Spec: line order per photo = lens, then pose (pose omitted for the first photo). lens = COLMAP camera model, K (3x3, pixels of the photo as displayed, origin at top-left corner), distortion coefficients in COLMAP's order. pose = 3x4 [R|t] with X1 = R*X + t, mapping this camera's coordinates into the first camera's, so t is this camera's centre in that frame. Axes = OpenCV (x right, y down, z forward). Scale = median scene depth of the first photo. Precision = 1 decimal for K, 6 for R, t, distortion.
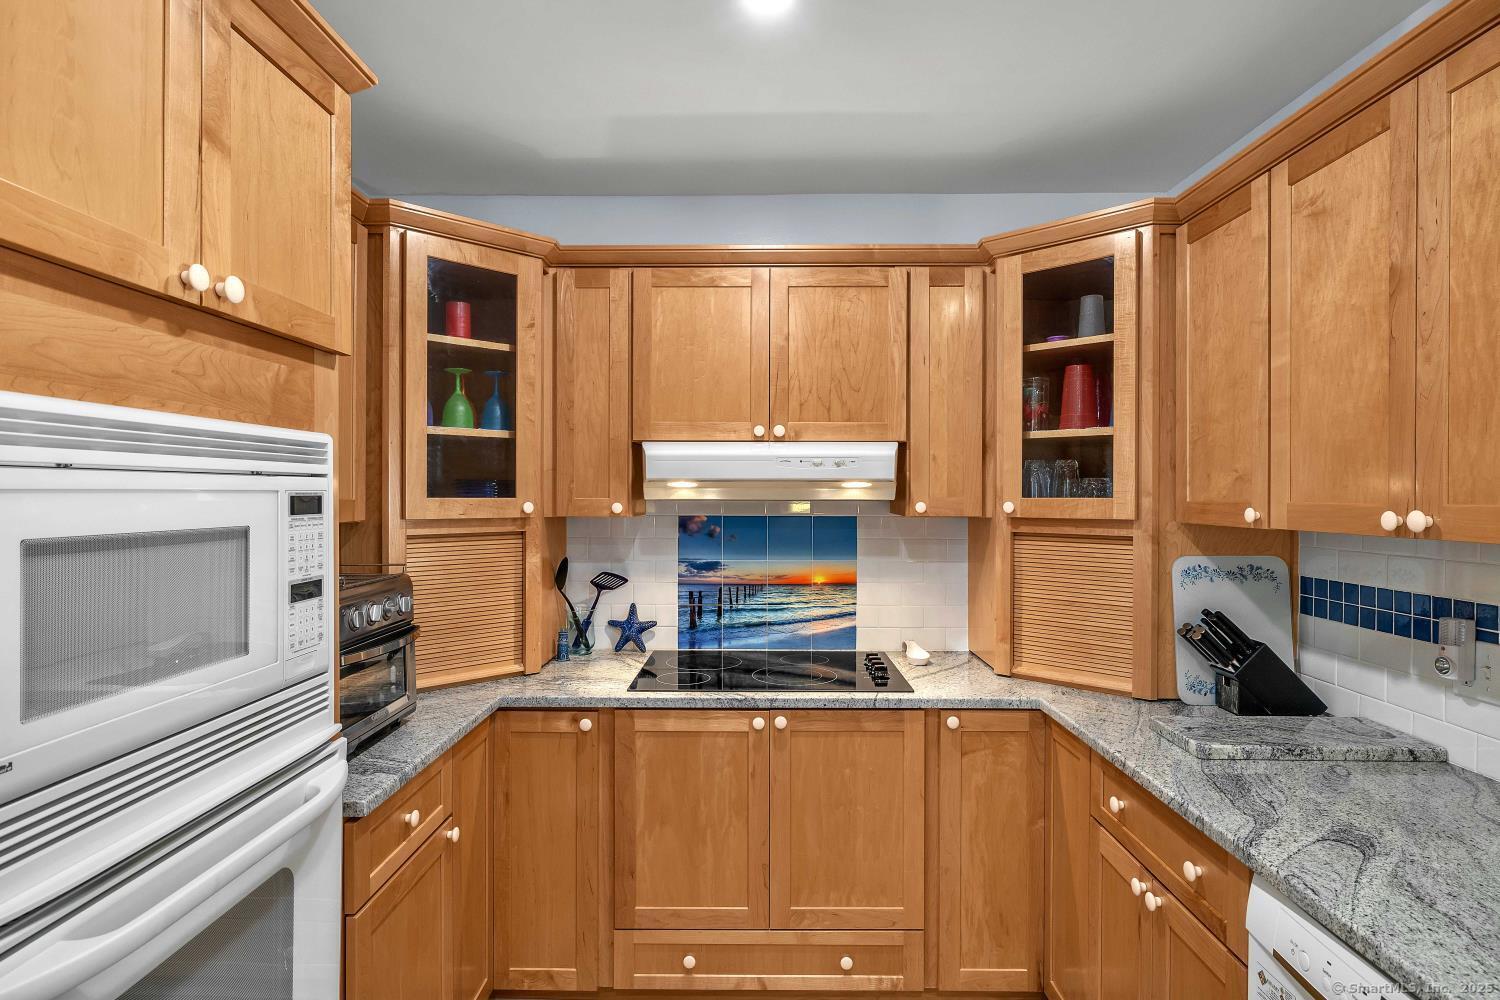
lens RADIAL K [[801.3, 0, 750.0], [0, 801.3, 500.0], [0, 0, 1]] dist [-0.000247, 0.000213]
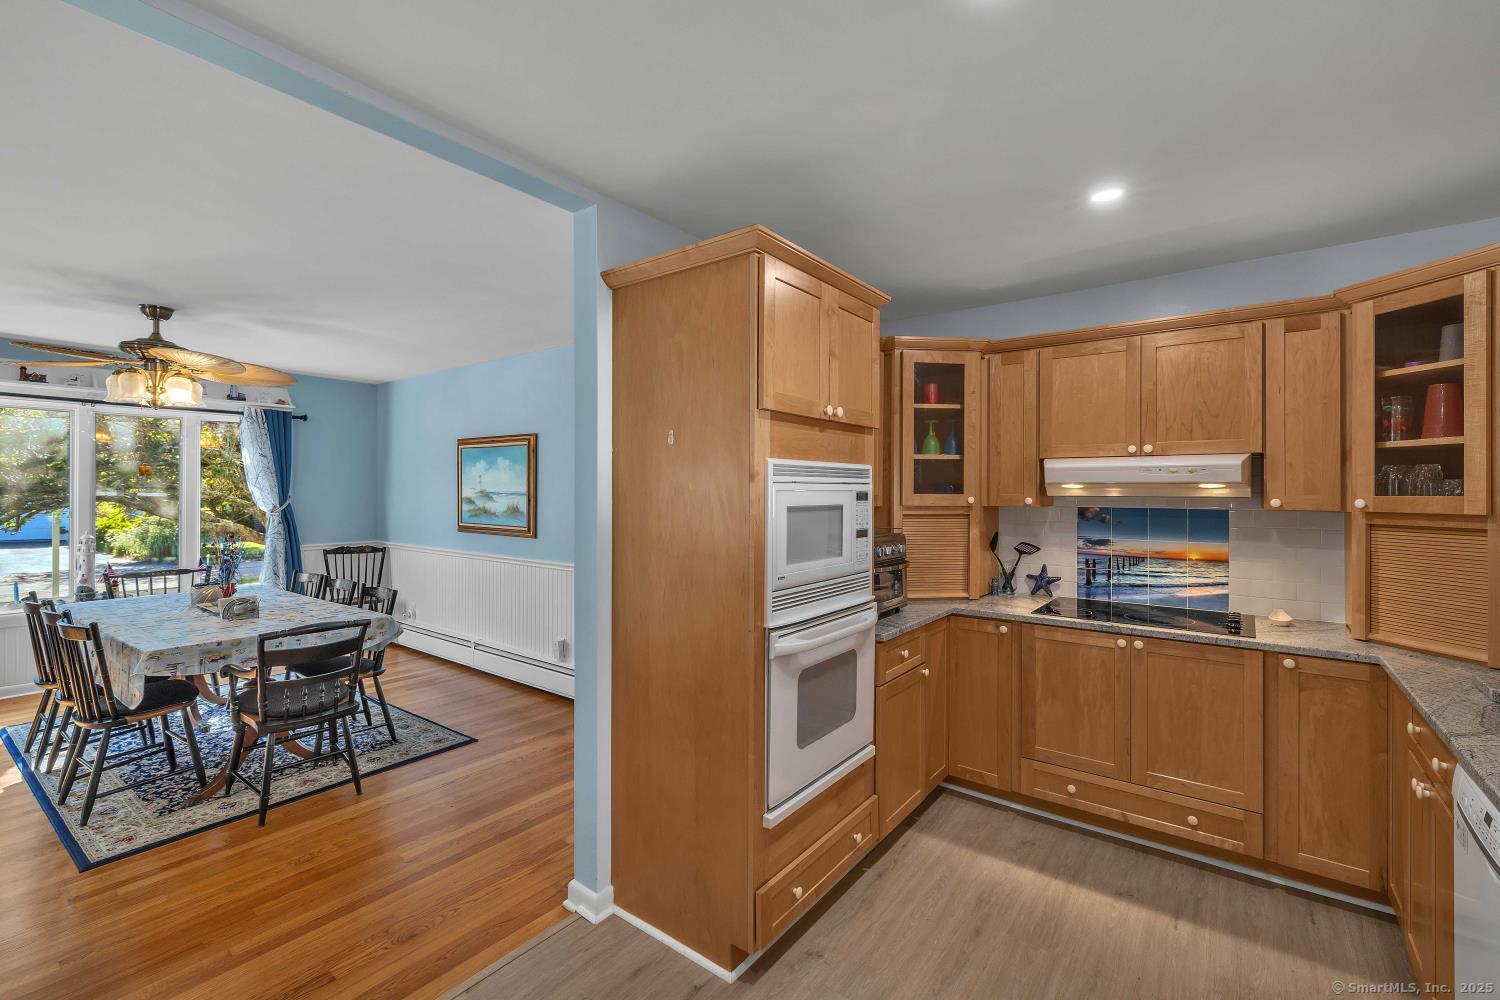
lens RADIAL K [[661.4, 0, 742.0], [0, 661.4, 487.1], [0, 0, 1]] dist [-0.000982, -0.000124]
pose [[0.800435, -0.002357, -0.599415, 0.173340], [-0.006455, 0.999900, -0.012551, 0.002798], [0.599385, 0.013915, 0.800340, -0.407900]]
